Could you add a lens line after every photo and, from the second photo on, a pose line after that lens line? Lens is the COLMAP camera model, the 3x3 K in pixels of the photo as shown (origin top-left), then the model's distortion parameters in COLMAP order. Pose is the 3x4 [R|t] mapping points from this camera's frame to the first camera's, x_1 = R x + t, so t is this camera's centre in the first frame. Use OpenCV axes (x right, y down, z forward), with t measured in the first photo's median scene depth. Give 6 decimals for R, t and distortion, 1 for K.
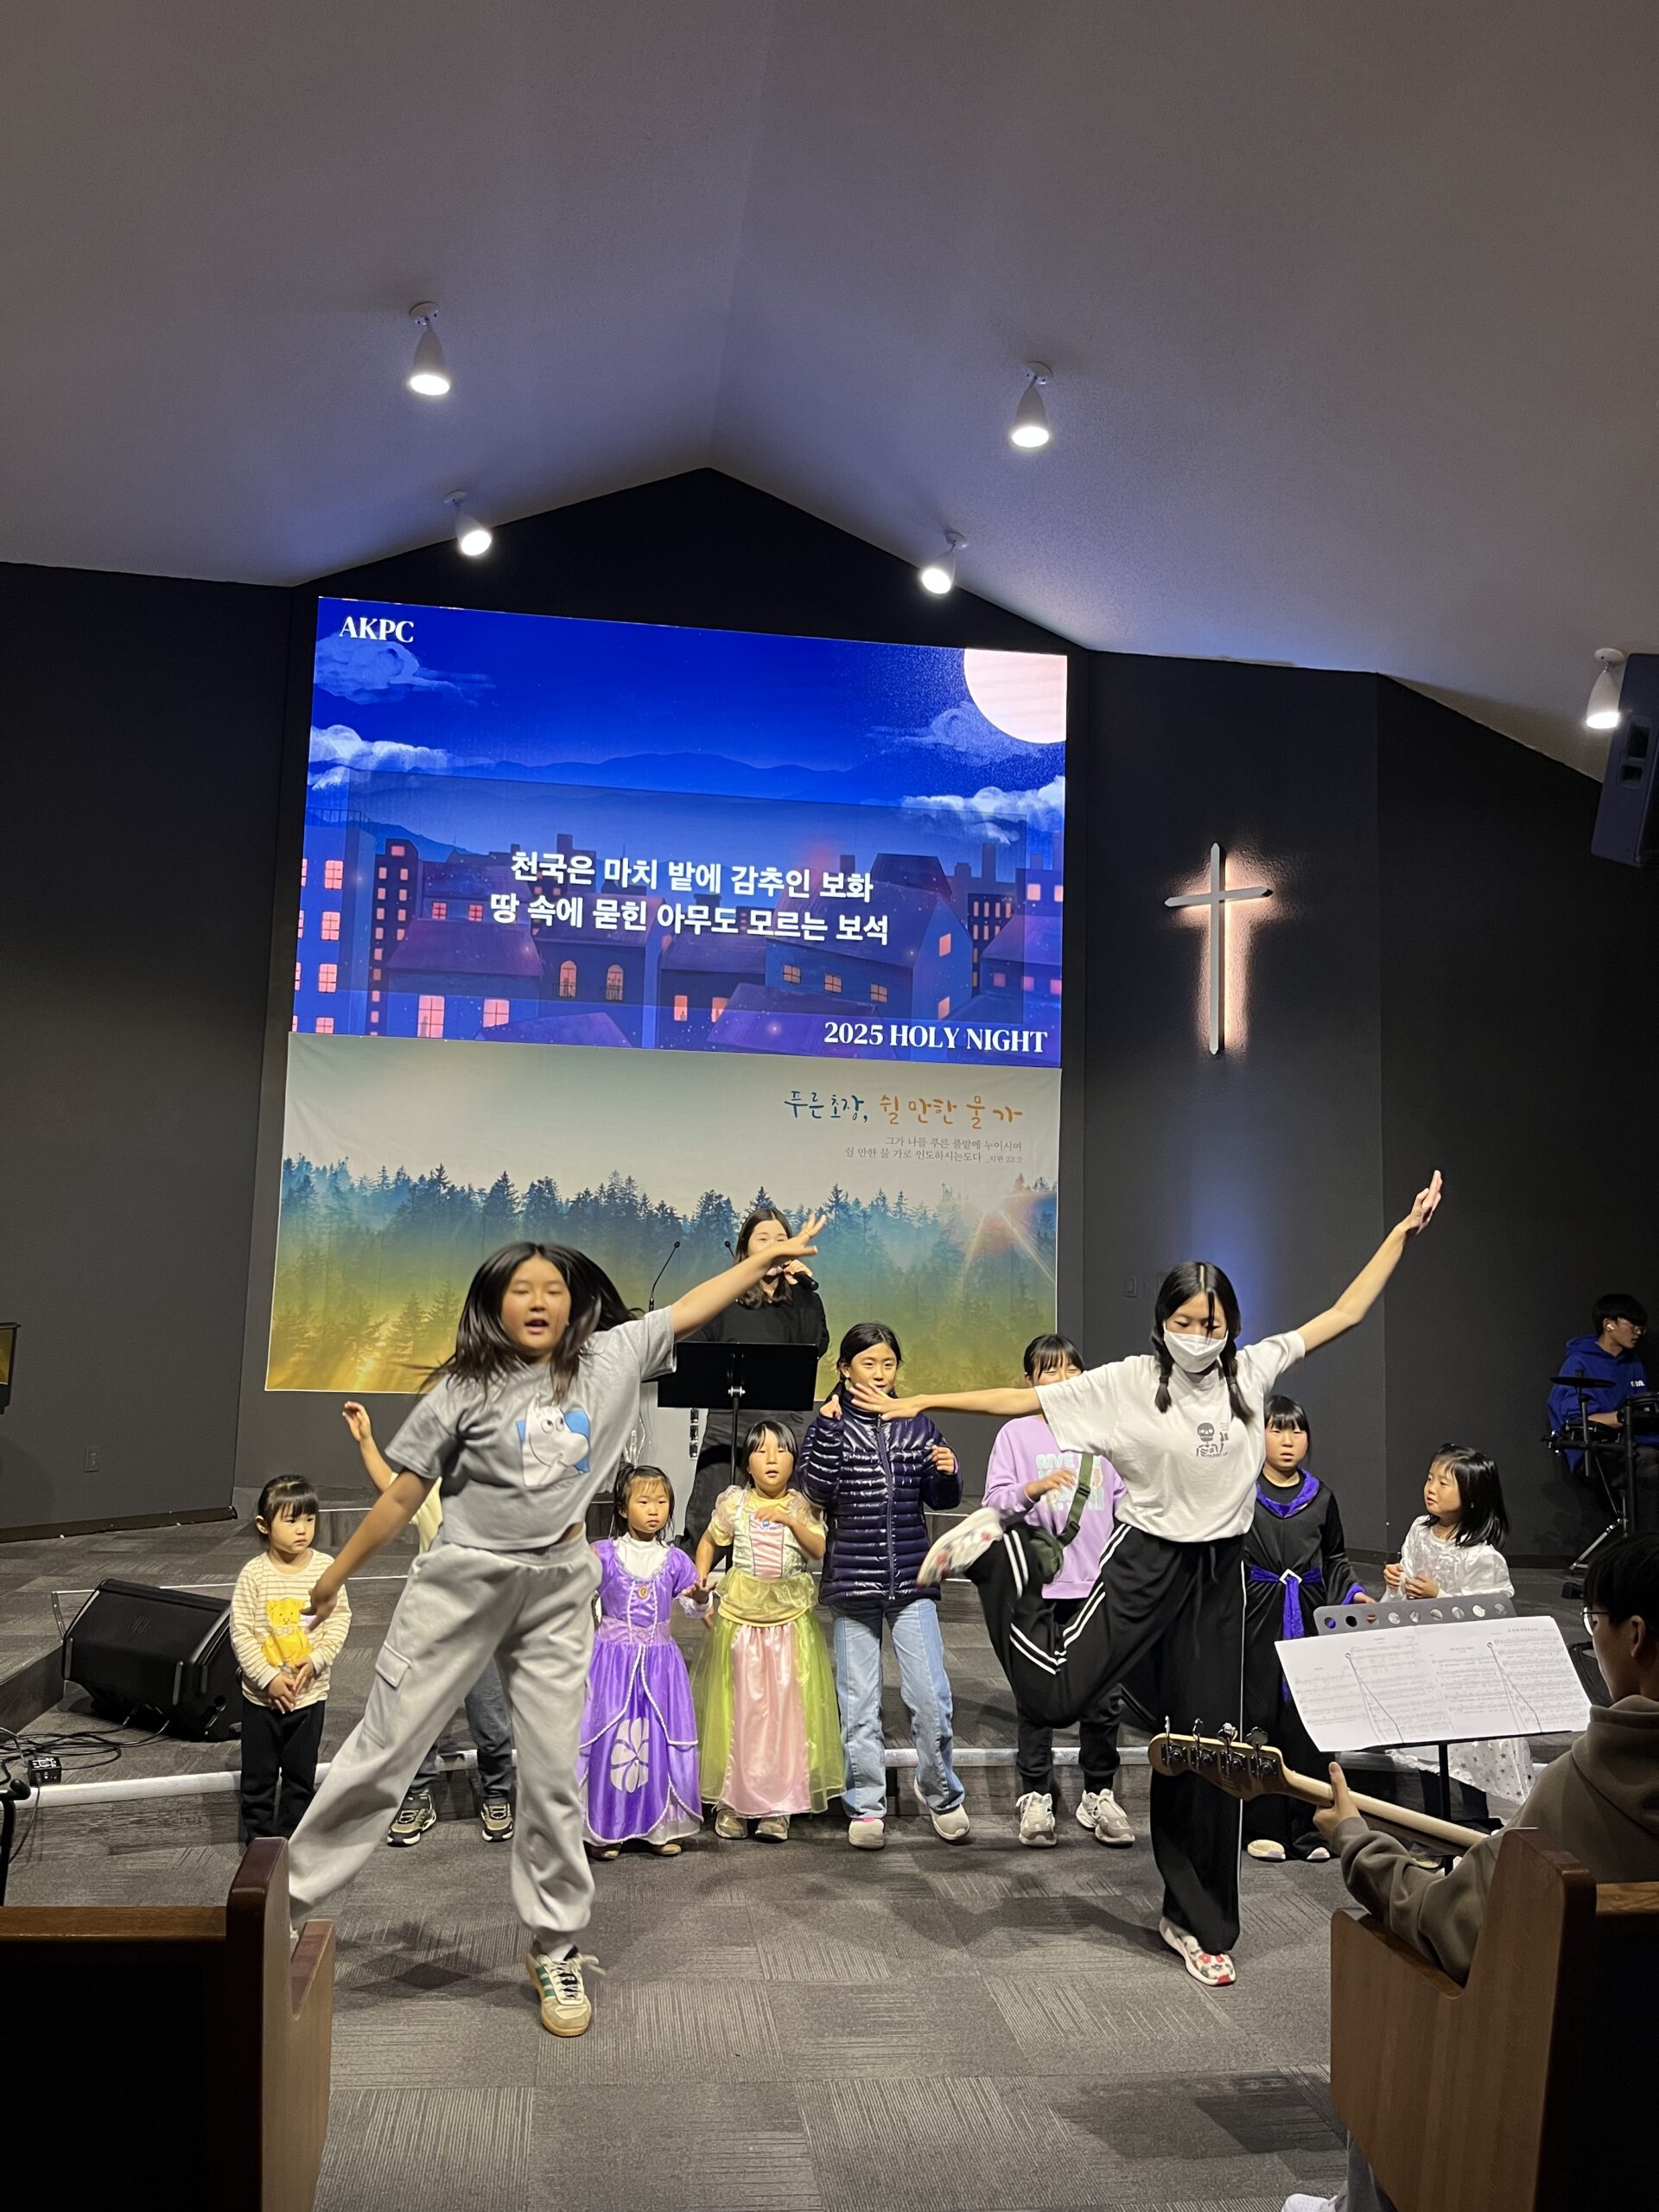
lens RADIAL K [[1683.4, 0, 806.5], [0, 1683.4, 1104.2], [0, 0, 1]] dist [0.072525, -0.101958]
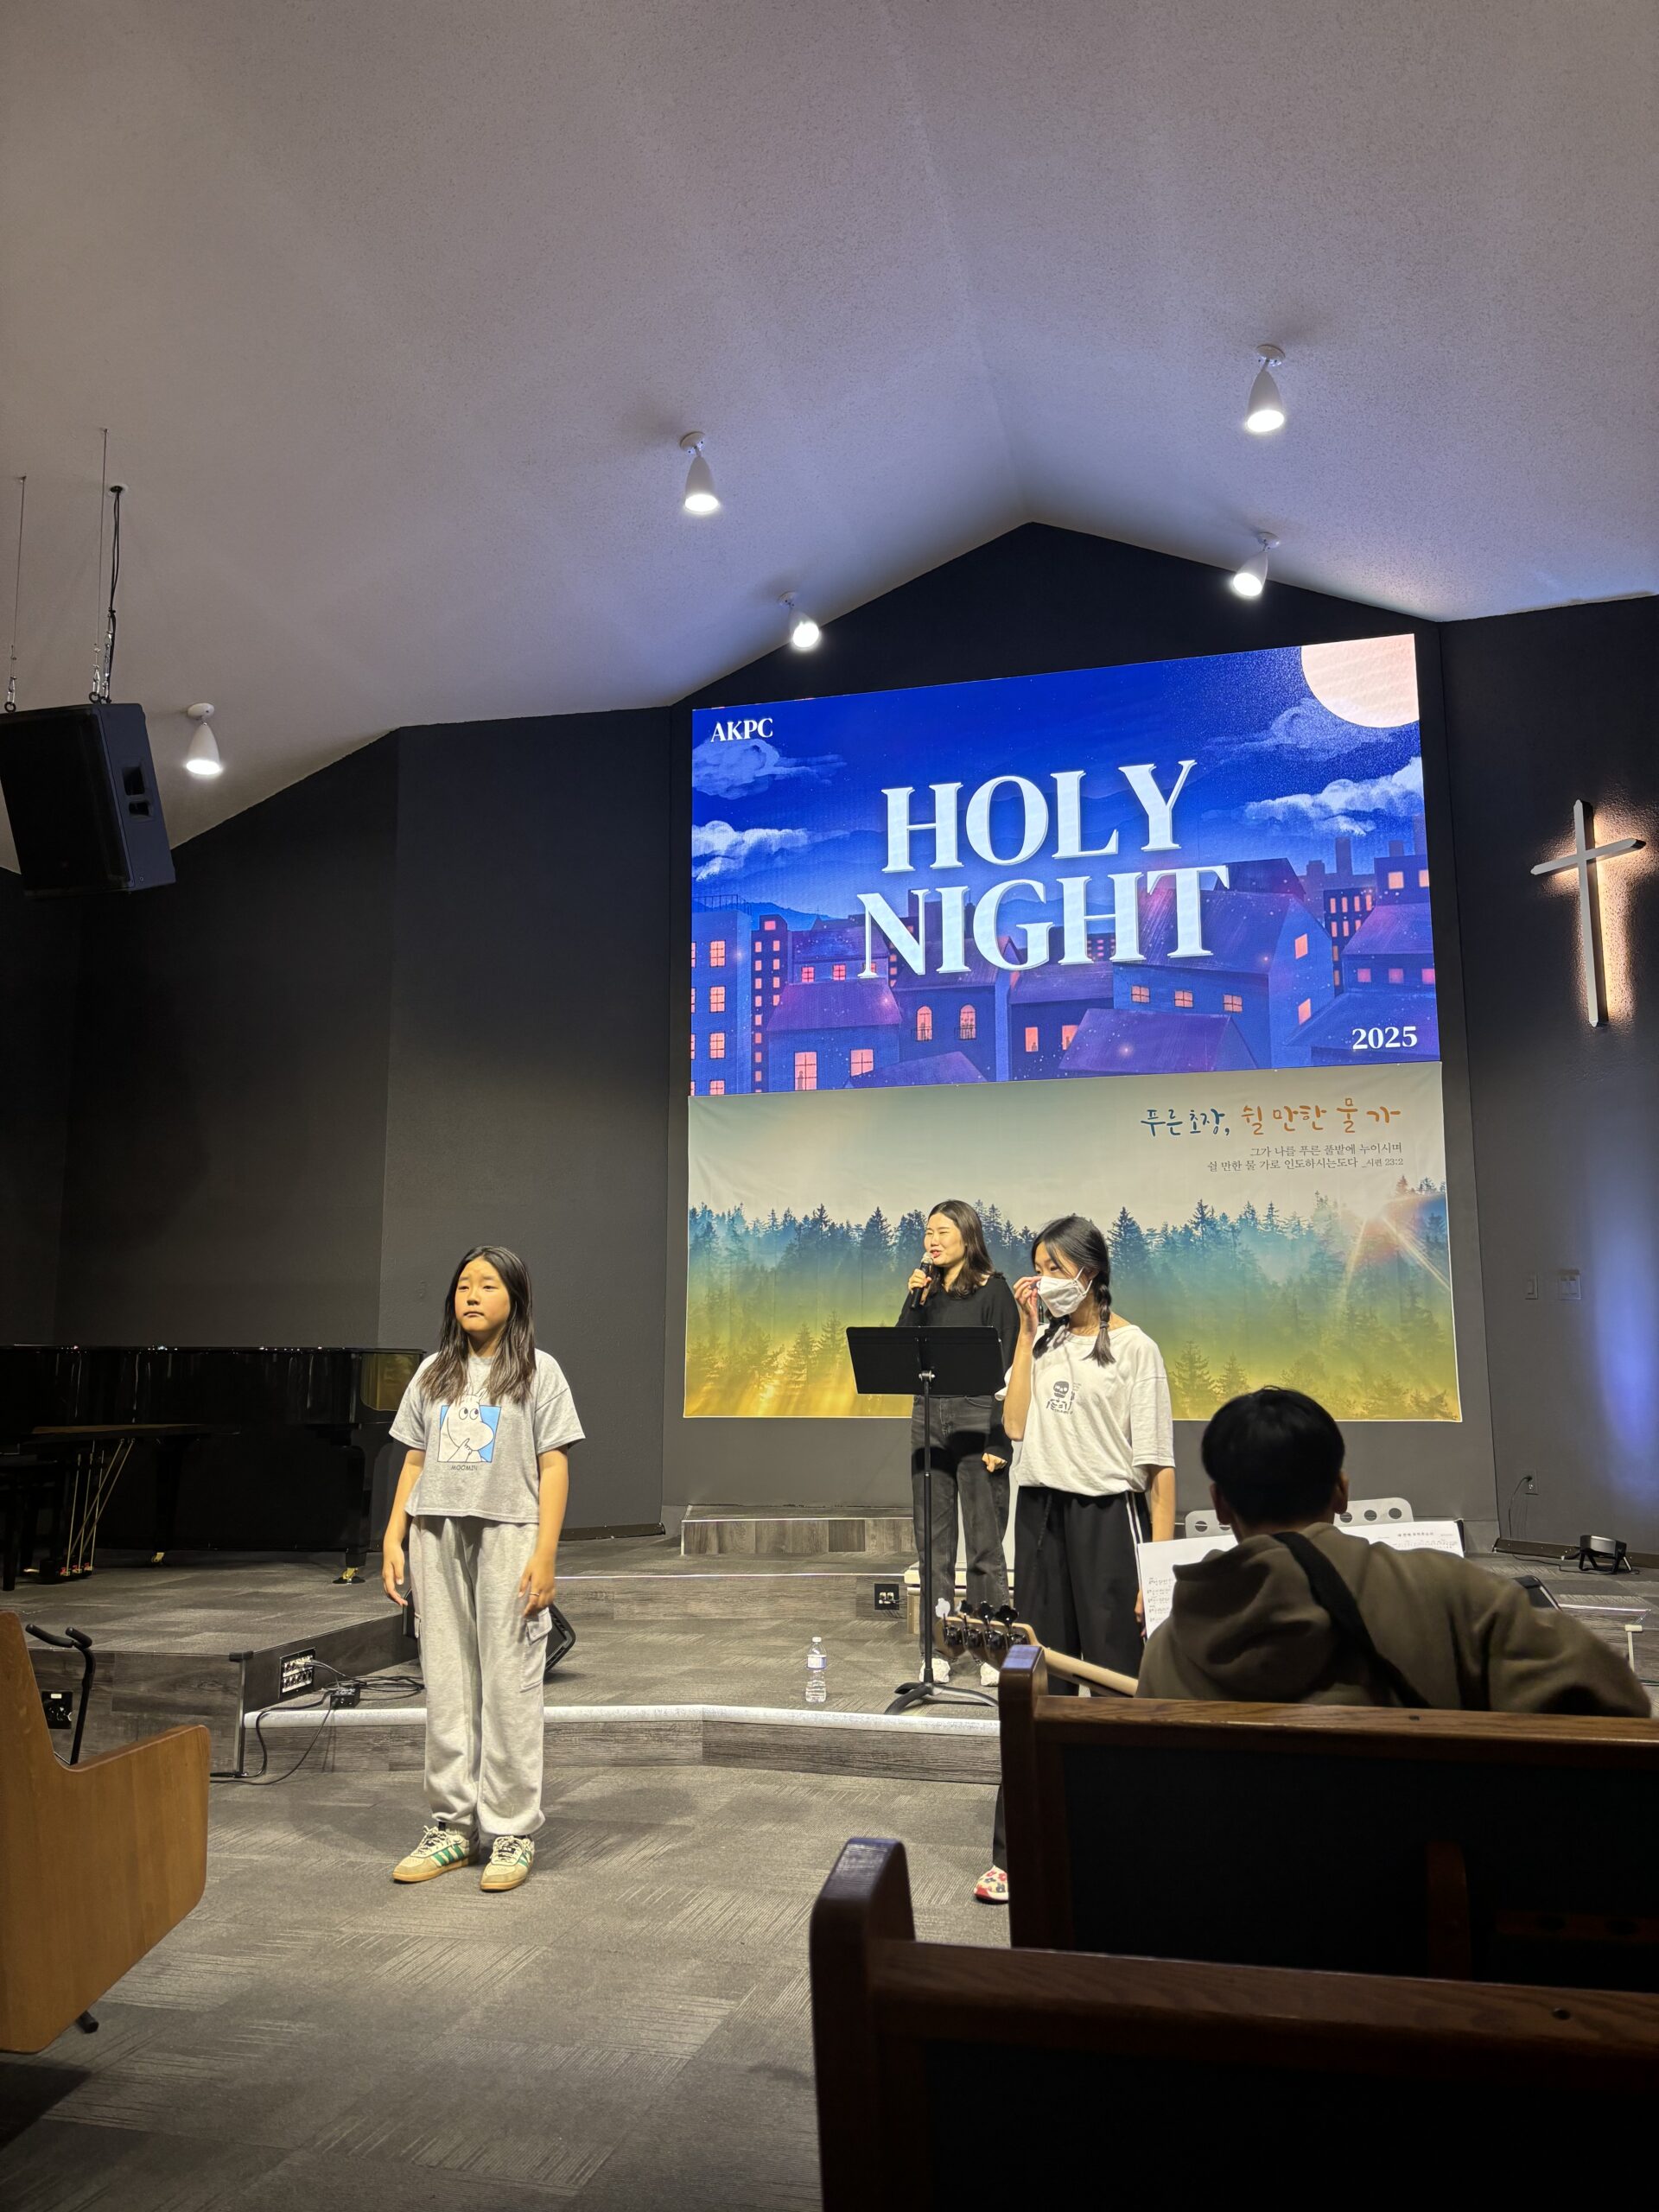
lens RADIAL K [[1669.7, 0, 822.6], [0, 1669.7, 1109.7], [0, 0, 1]] dist [0.051450, -0.069947]
pose [[0.927119, -0.089752, -0.363860, 0.173947], [0.071837, 0.995456, -0.062506, 0.040338], [0.367817, 0.031812, 0.929354, 0.004824]]
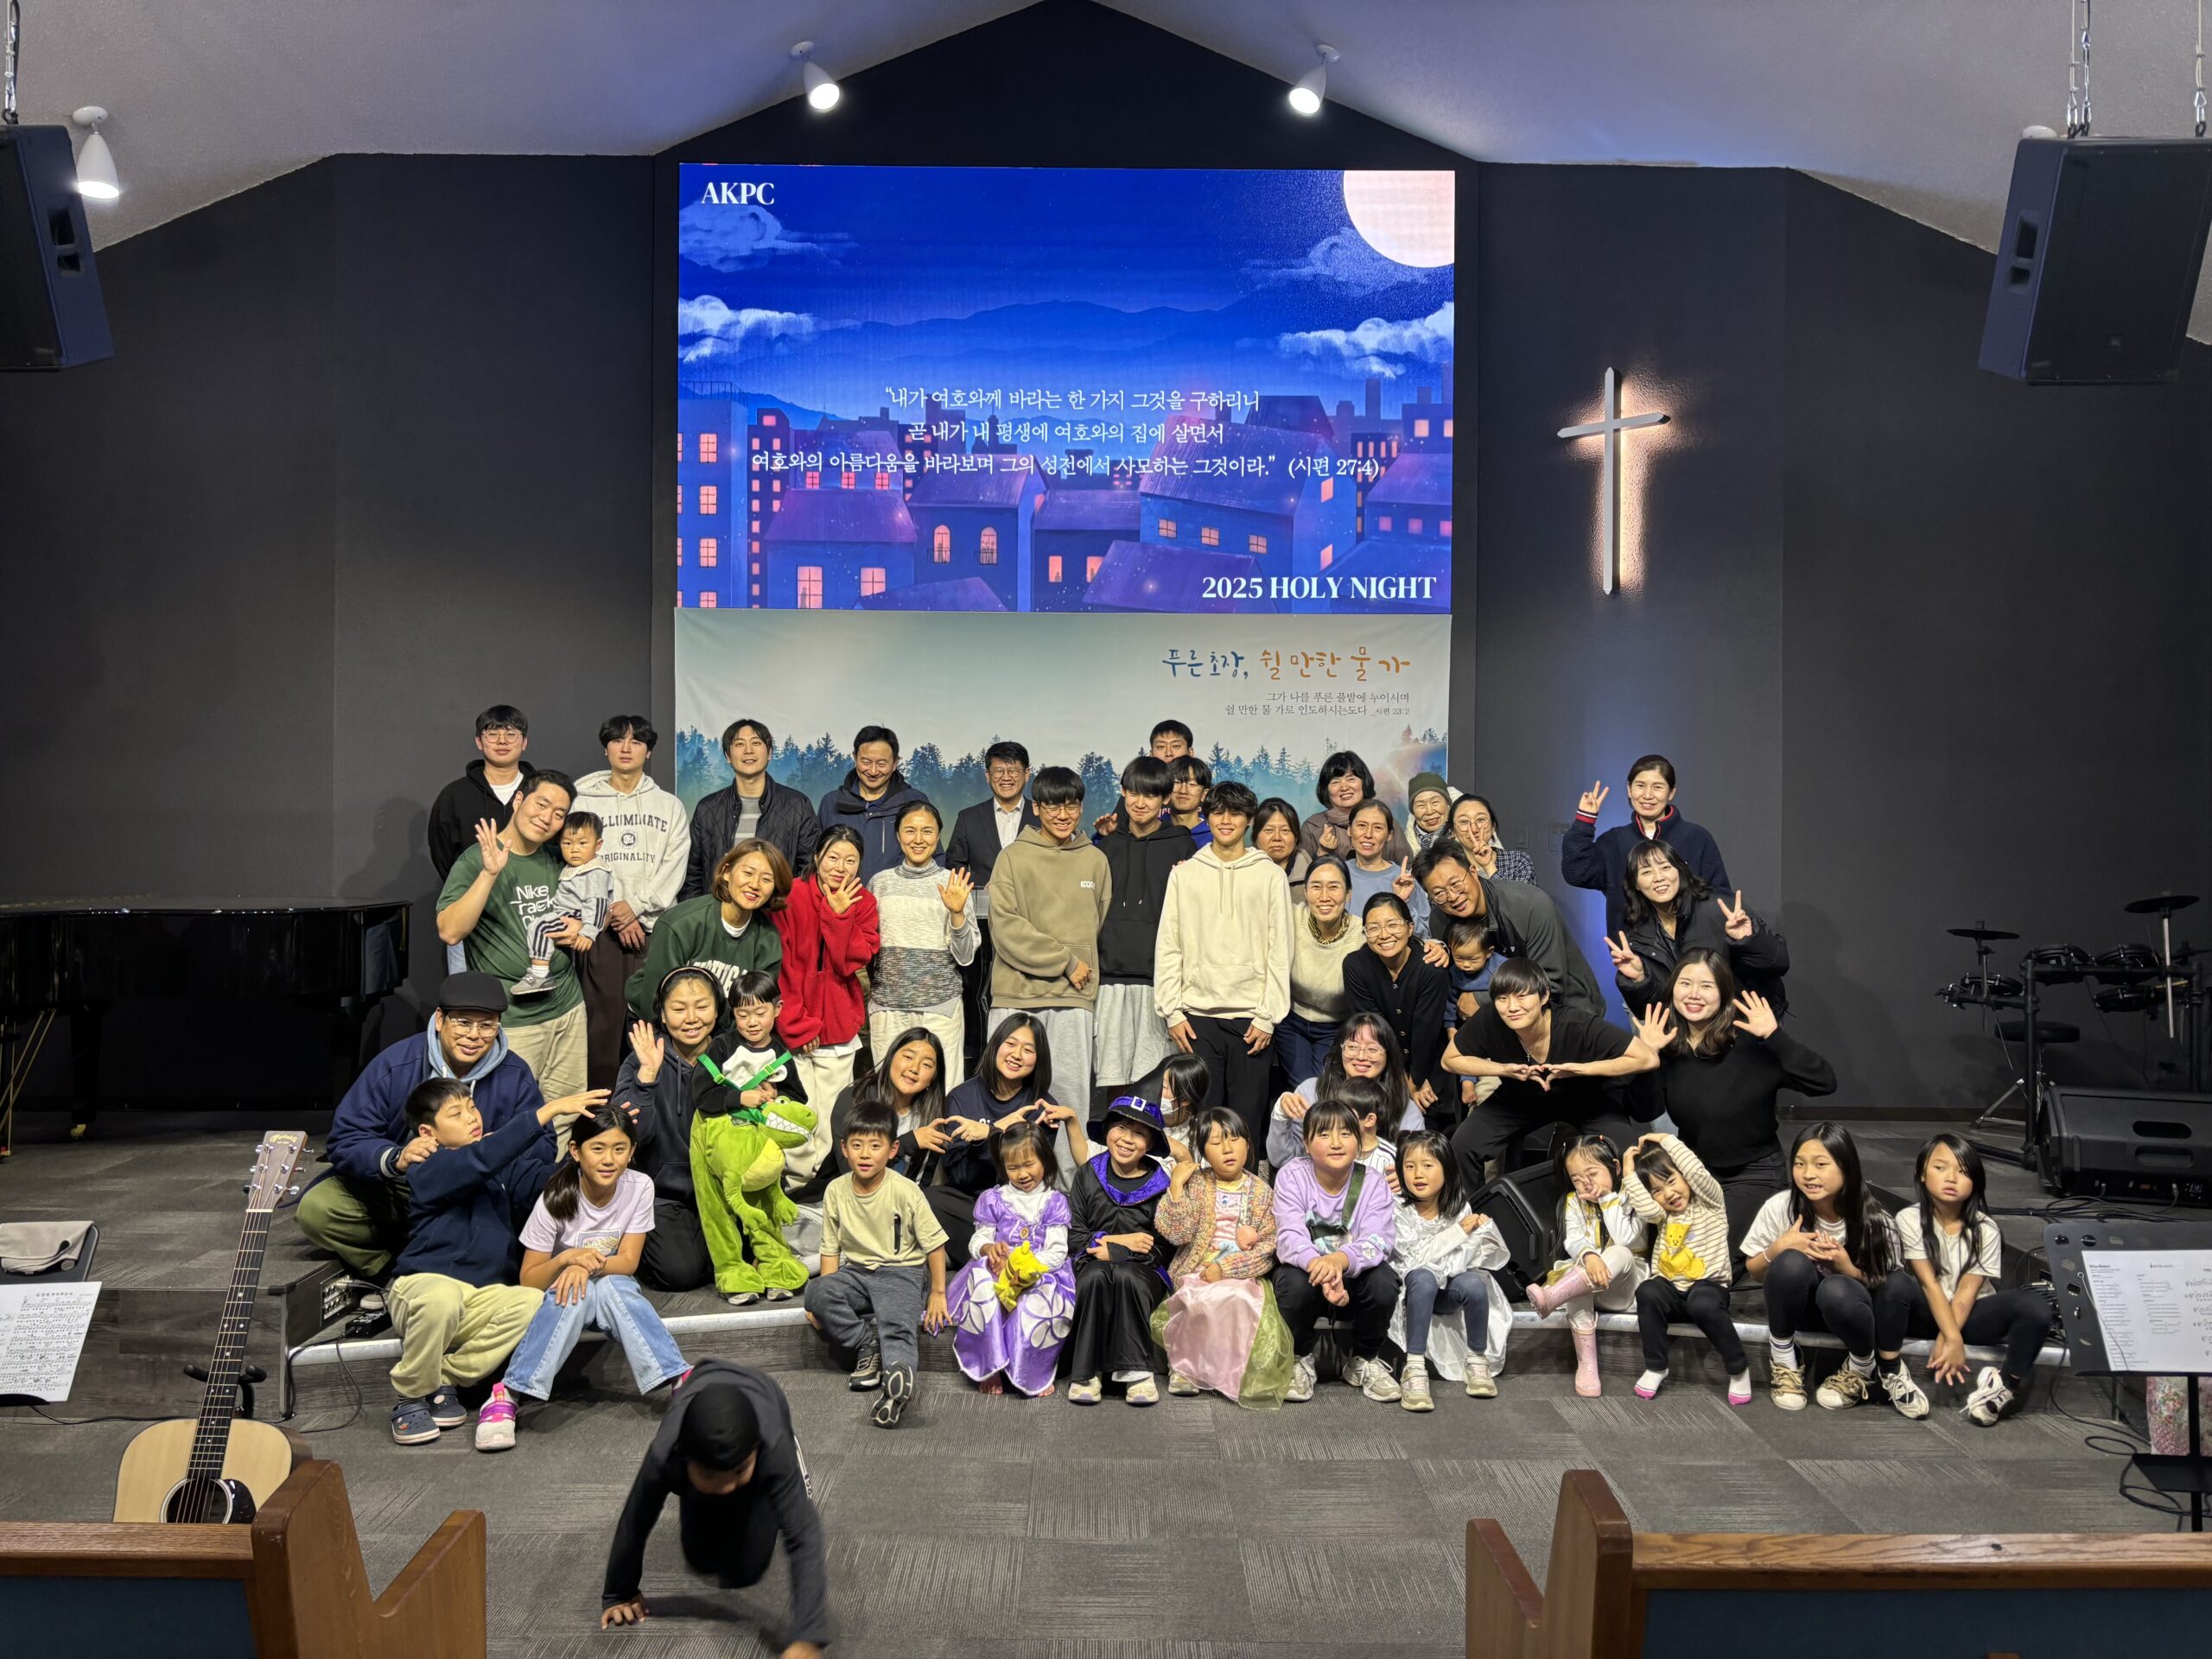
lens RADIAL K [[1669.7, 0, 1090.2], [0, 1669.7, 830.2], [0, 0, 1]] dist [0.051450, -0.069947]
pose [[0.991648, -0.020512, -0.127335, 0.067611], [0.034766, 0.993240, 0.110753, -0.012435], [0.124203, -0.114254, 0.985657, 0.017303]]
